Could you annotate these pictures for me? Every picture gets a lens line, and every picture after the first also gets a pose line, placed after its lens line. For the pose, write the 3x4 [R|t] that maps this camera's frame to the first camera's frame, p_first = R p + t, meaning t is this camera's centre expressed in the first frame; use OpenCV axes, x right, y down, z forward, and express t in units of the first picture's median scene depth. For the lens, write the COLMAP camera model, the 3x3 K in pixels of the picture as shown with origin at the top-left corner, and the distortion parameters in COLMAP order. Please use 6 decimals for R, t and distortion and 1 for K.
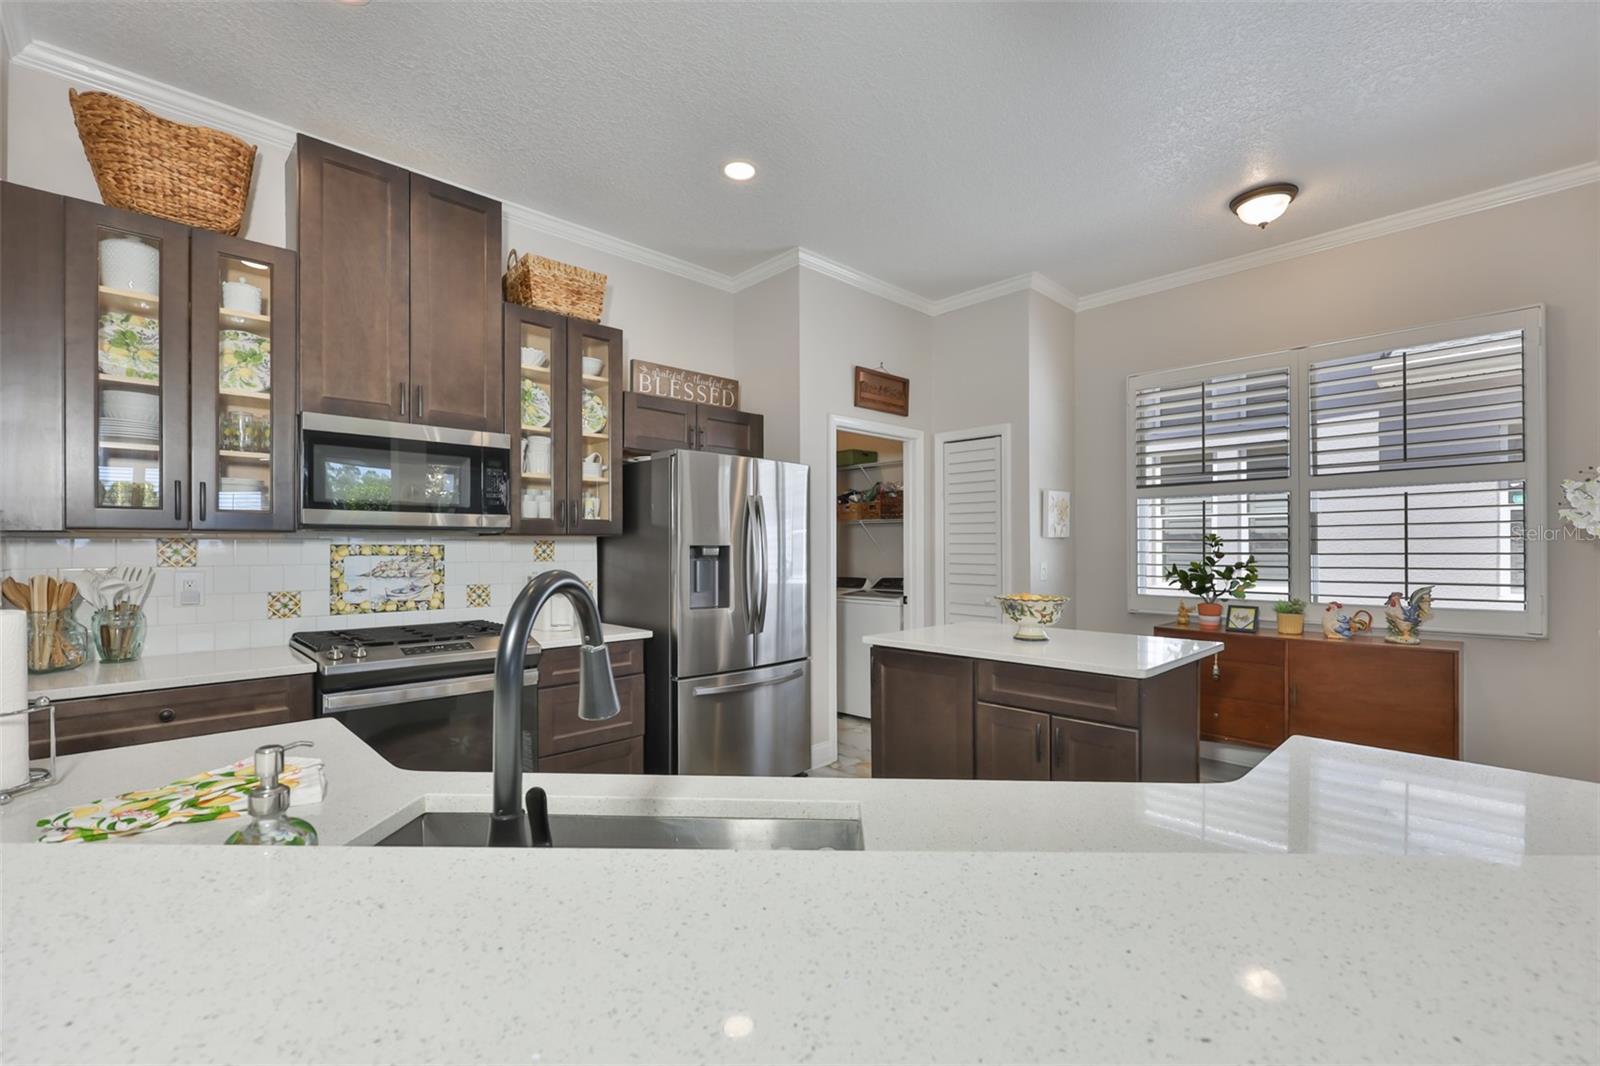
lens RADIAL K [[675.9, 0, 795.7], [0, 675.9, 540.3], [0, 0, 1]] dist [-0.007637, -0.000601]
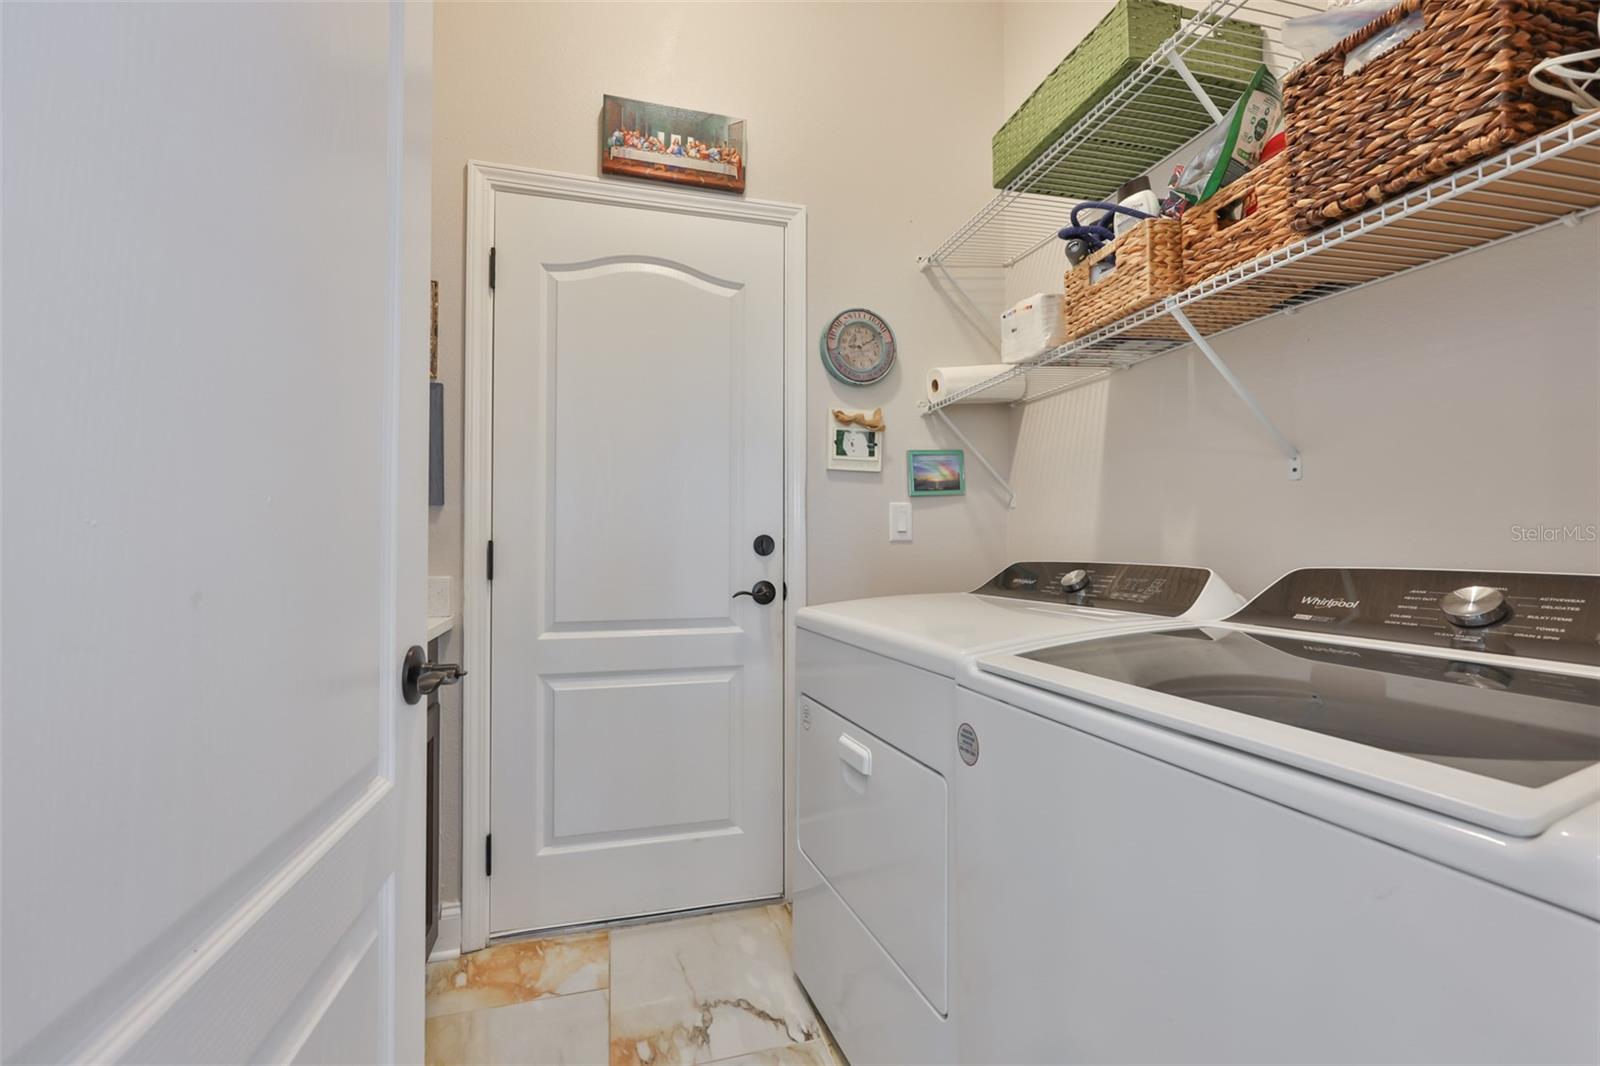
lens RADIAL K [[675.9, 0, 805.4], [0, 675.9, 530.6], [0, 0, 1]] dist [-0.007637, -0.000601]
pose [[0.894972, -0.010266, -0.446005, 0.145720], [0.003726, 0.999872, -0.015537, 0.078297], [0.446107, 0.012243, 0.894896, 1.273810]]
